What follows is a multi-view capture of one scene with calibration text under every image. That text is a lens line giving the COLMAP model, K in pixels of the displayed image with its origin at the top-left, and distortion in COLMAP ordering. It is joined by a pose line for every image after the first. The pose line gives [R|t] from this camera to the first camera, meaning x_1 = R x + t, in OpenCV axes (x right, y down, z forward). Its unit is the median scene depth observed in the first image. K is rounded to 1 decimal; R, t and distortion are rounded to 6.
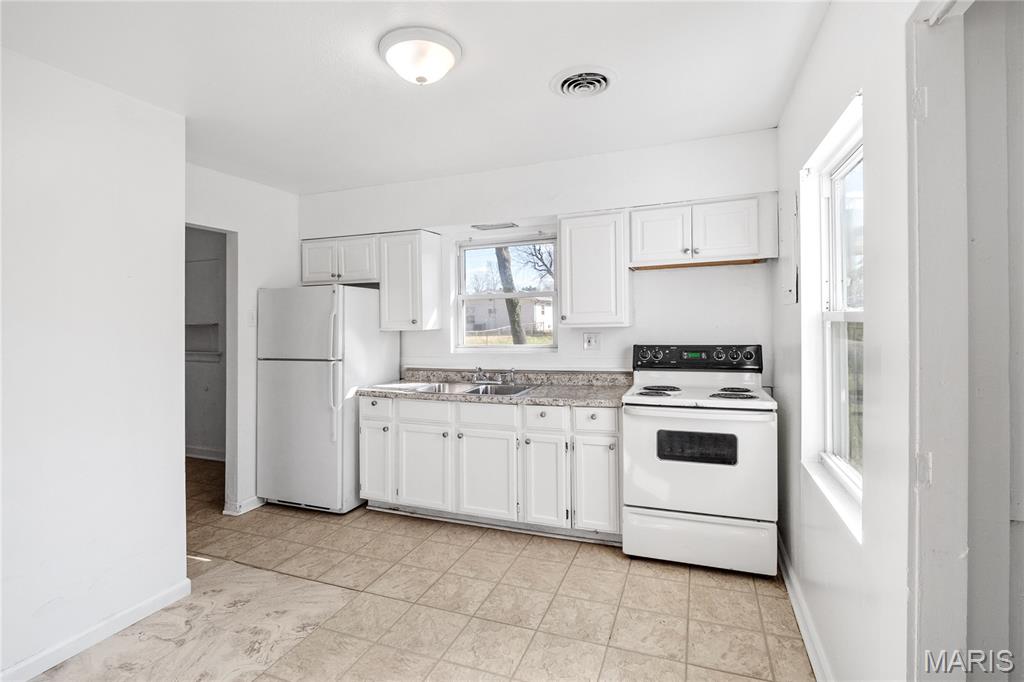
lens RADIAL K [[481.9, 0, 510.1], [0, 481.9, 314.9], [0, 0, 1]] dist [-0.017154, -0.000918]
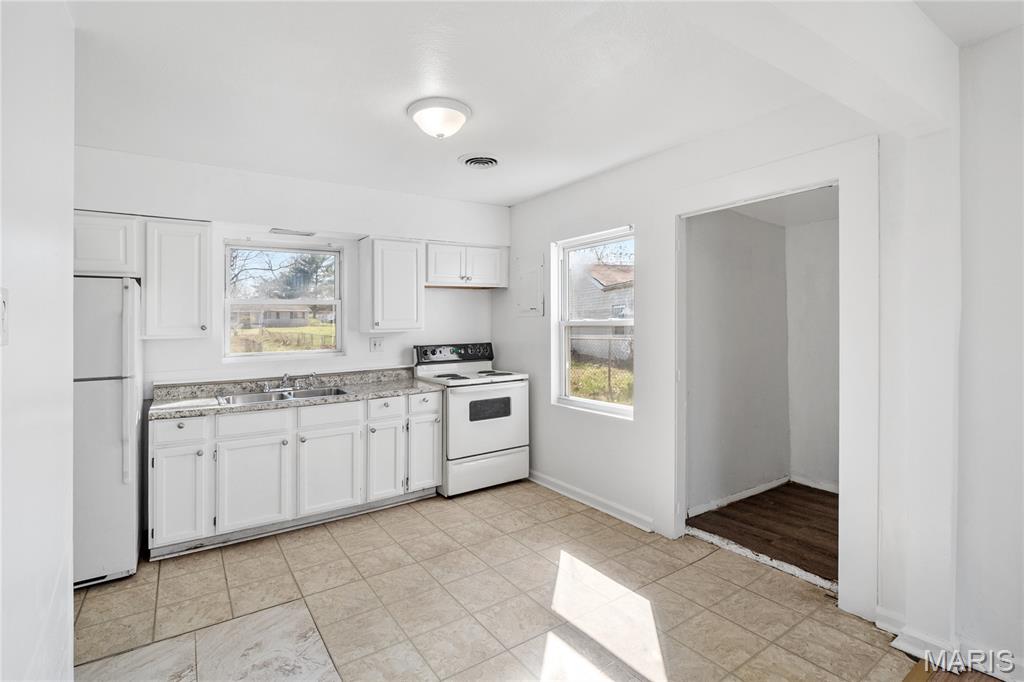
lens RADIAL K [[477.5, 0, 511.6], [0, 477.5, 327.7], [0, 0, 1]] dist [-0.018591, -0.000434]
pose [[0.569825, 0.001181, 0.821765, -0.712705], [-0.002939, 0.999995, 0.000601, 0.014070], [-0.821761, -0.002758, 0.569826, 0.071762]]
